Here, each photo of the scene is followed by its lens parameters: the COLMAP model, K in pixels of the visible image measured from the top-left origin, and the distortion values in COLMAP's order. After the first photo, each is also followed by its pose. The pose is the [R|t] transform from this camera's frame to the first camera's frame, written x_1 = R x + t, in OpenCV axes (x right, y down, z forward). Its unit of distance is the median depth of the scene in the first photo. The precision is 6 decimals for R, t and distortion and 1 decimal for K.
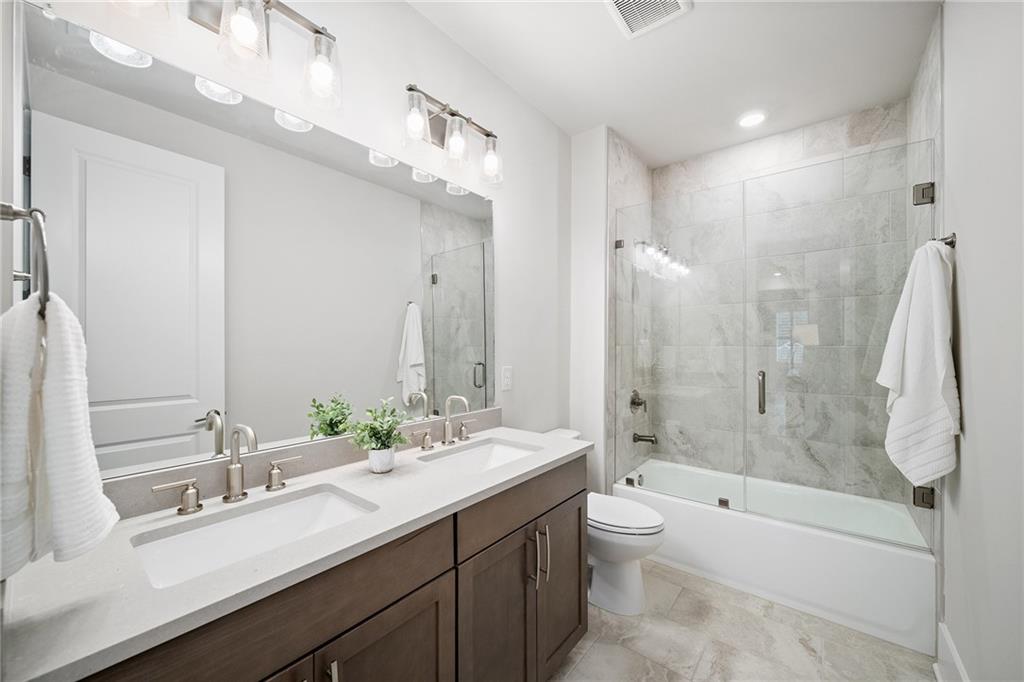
lens RADIAL K [[387.7, 0, 512.2], [0, 387.7, 350.1], [0, 0, 1]] dist [-0.001732, 0.000042]
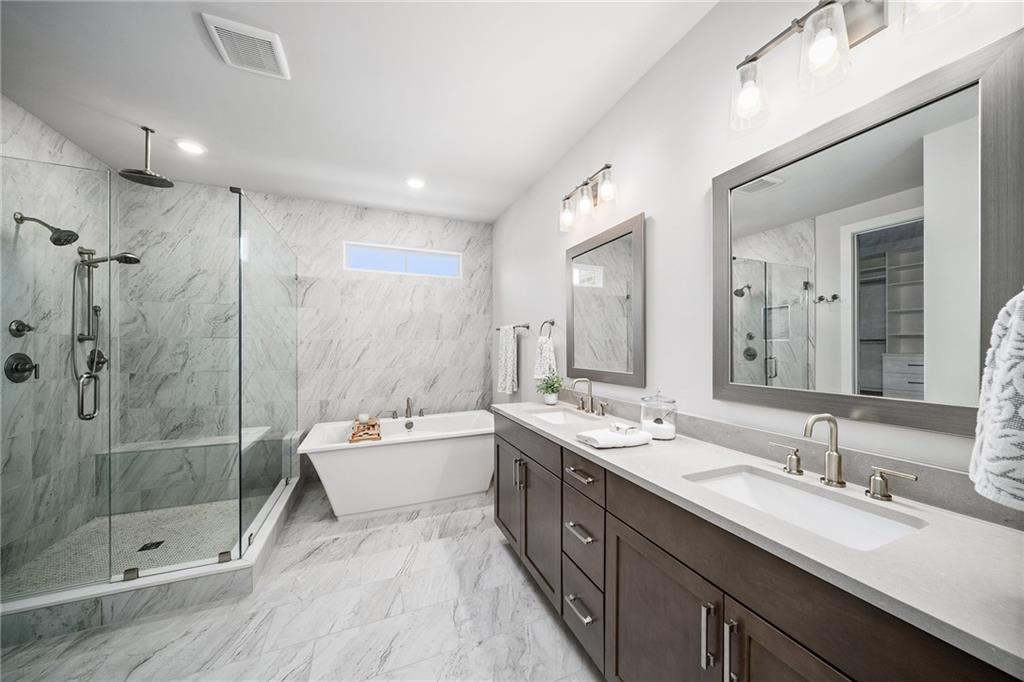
lens RADIAL K [[354.4, 0, 516.3], [0, 354.4, 347.0], [0, 0, 1]] dist [-0.001201, -0.000059]
pose [[-0.485771, 0.007480, -0.874054, 0.524594], [-0.000370, 0.999962, 0.008763, -0.000792], [0.874086, 0.004580, -0.485749, 0.662284]]
